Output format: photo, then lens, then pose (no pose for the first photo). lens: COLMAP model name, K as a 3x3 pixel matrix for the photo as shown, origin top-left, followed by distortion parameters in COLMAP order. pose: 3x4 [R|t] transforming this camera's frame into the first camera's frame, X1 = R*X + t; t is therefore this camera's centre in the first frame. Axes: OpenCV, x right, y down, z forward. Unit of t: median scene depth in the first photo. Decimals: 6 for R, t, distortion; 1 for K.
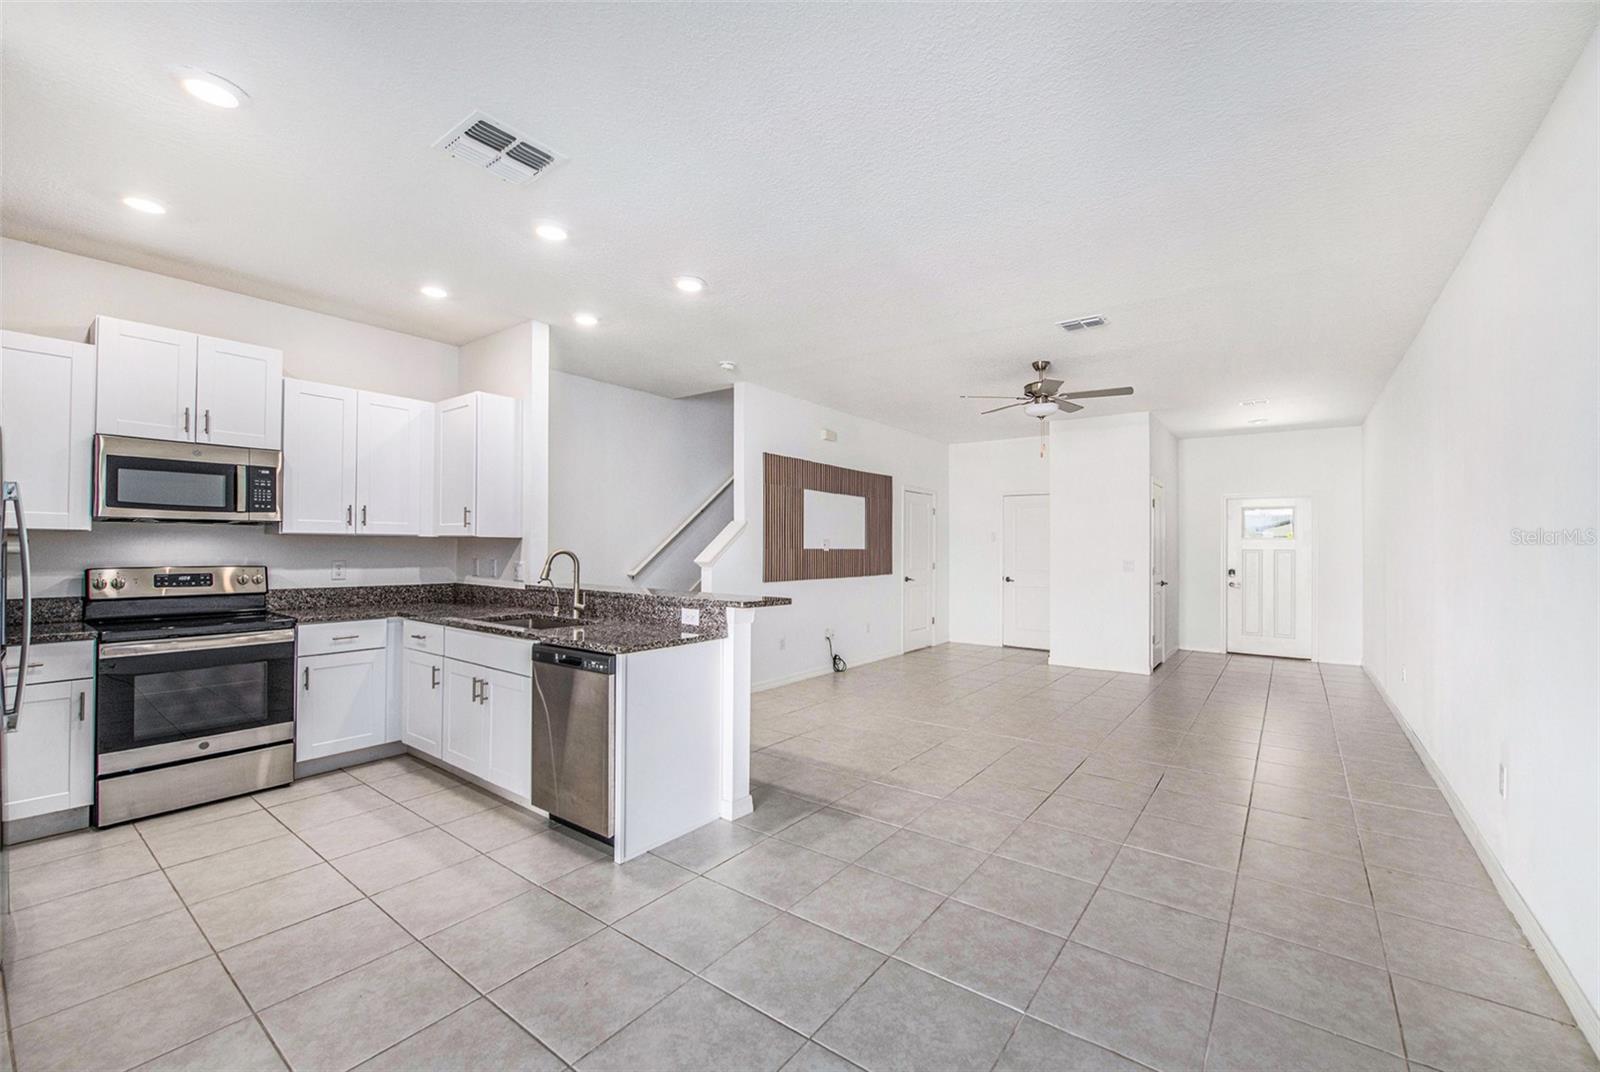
lens RADIAL K [[666.2, 0, 804.0], [0, 666.2, 529.4], [0, 0, 1]] dist [-0.016140, -0.000548]
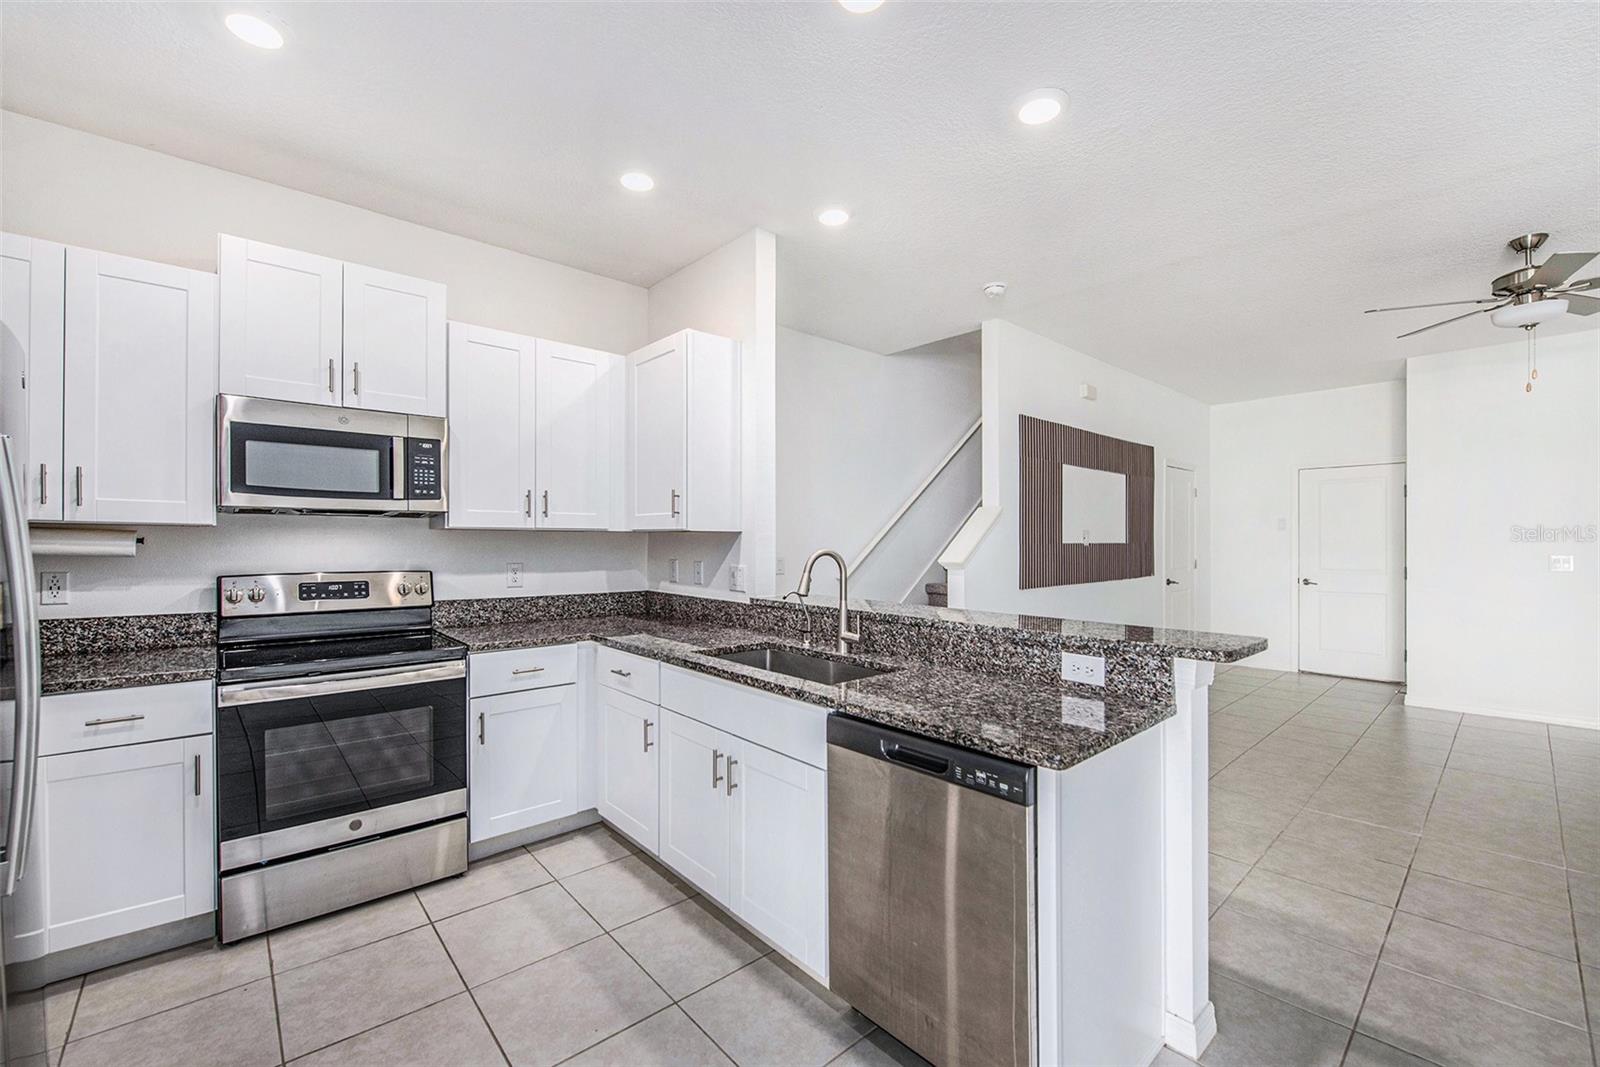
lens RADIAL K [[661.7, 0, 777.8], [0, 661.7, 534.3], [0, 0, 1]] dist [-0.012897, -0.000278]
pose [[0.977119, -0.004801, -0.212640, -0.273759], [0.008617, 0.999818, 0.017023, 0.003760], [0.212520, -0.018466, 0.976982, 0.356208]]
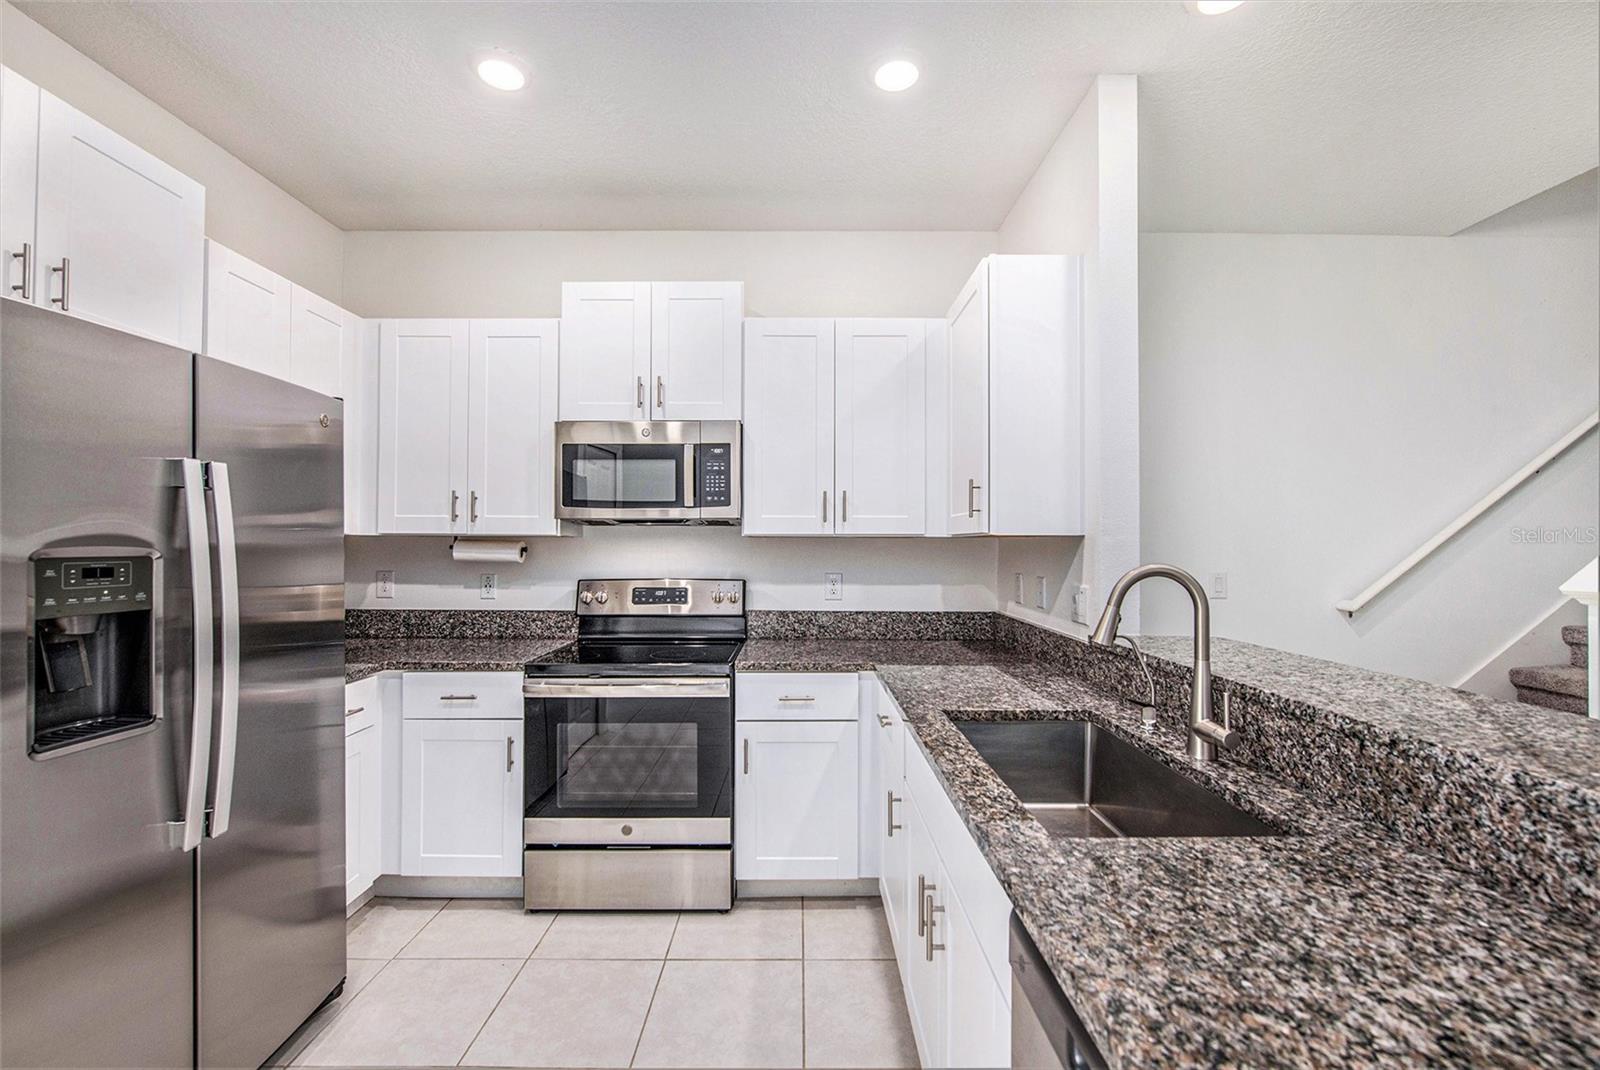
lens RADIAL K [[650.1, 0, 794.0], [0, 650.1, 540.1], [0, 0, 1]] dist [-0.000956, -0.005960]
pose [[0.602072, -0.012601, -0.798342, -0.201026], [0.024308, 0.999701, 0.002553, 0.010775], [0.798071, -0.020943, 0.602199, 0.636014]]
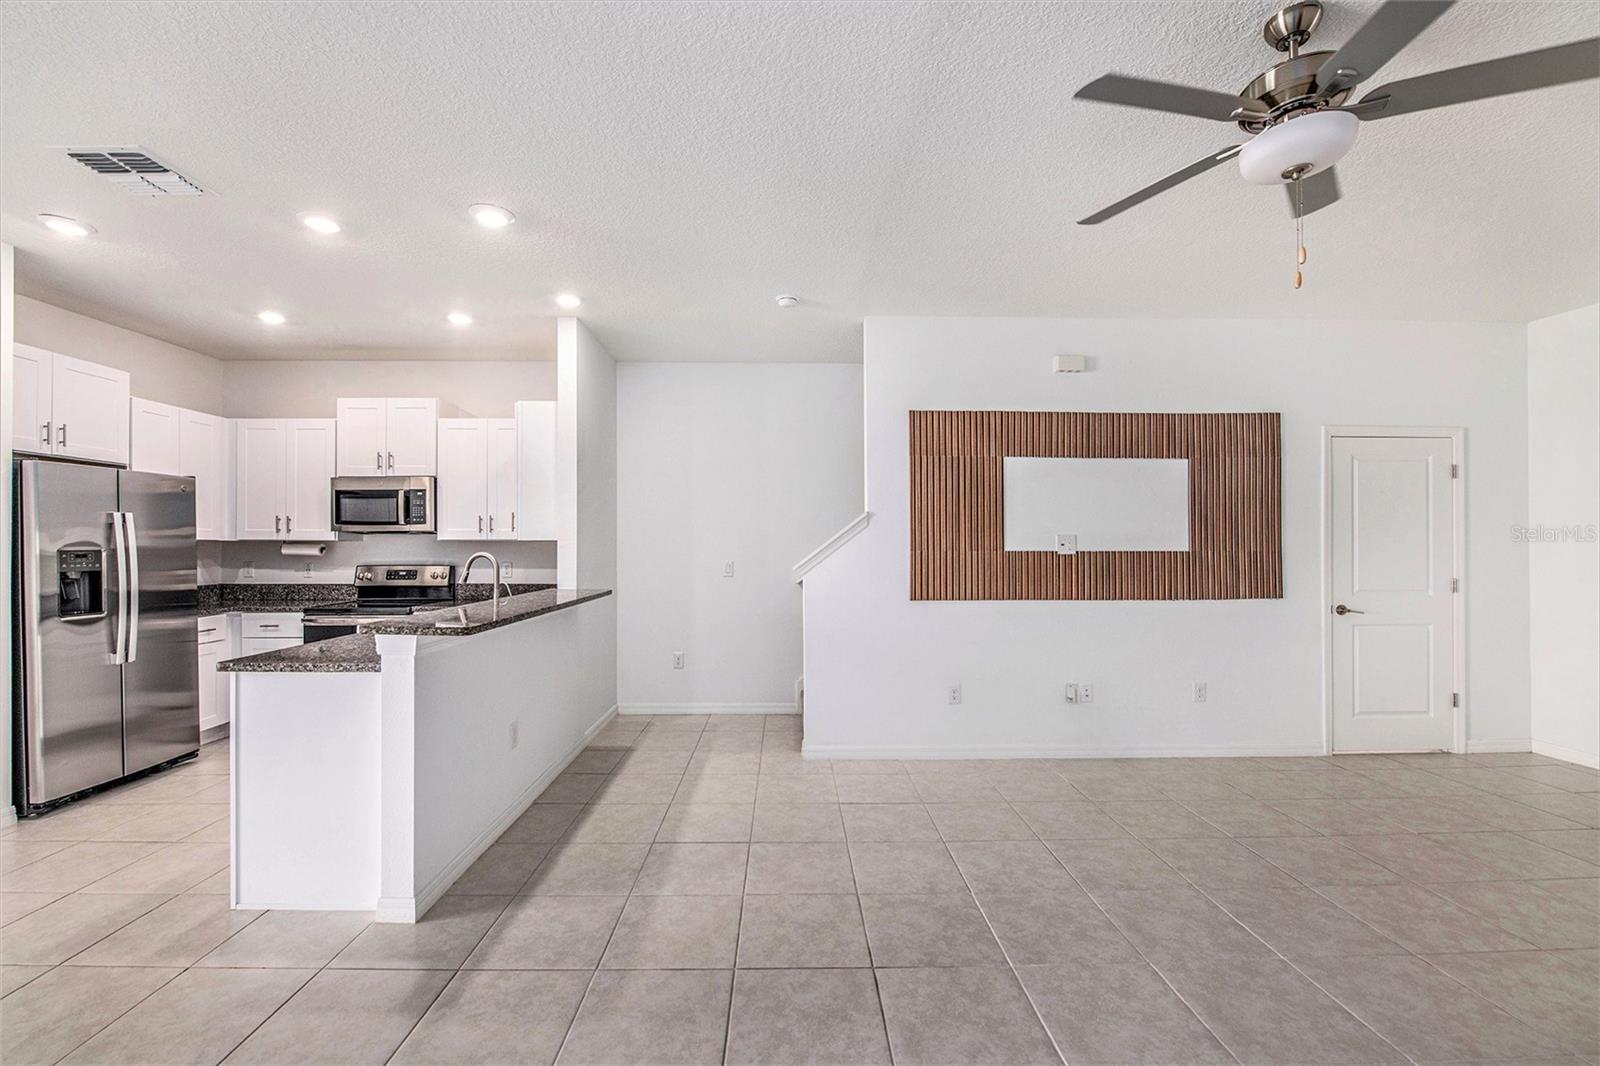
lens RADIAL K [[650.6, 0, 782.8], [0, 650.6, 538.7], [0, 0, 1]] dist [-0.022177, -0.000262]
pose [[0.605404, -0.015675, -0.795764, 0.627133], [0.026084, 0.999660, 0.000153, 0.020708], [0.795491, -0.020850, 0.605607, 0.796495]]
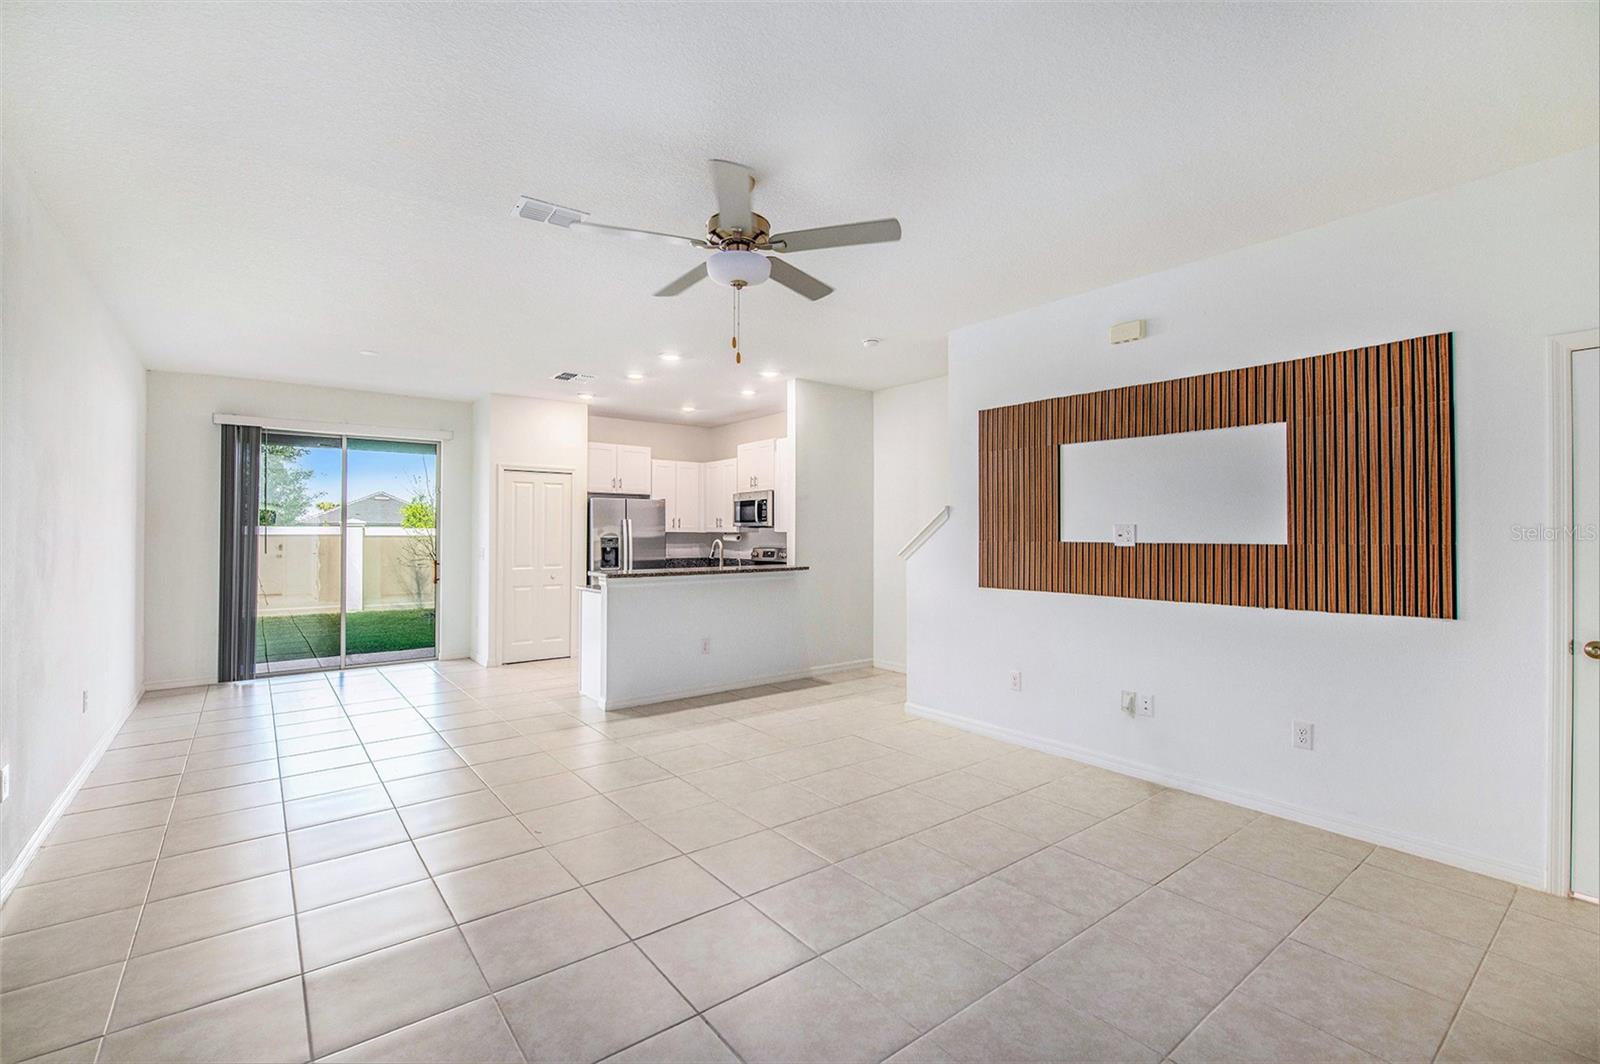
lens RADIAL K [[673.6, 0, 780.6], [0, 673.6, 525.7], [0, 0, 1]] dist [-0.014541, 0.000020]
pose [[-0.269866, -0.018895, -0.962712, 1.156062], [0.024896, 0.999336, -0.026592, 0.042250], [0.962576, -0.031144, -0.269217, 1.600312]]
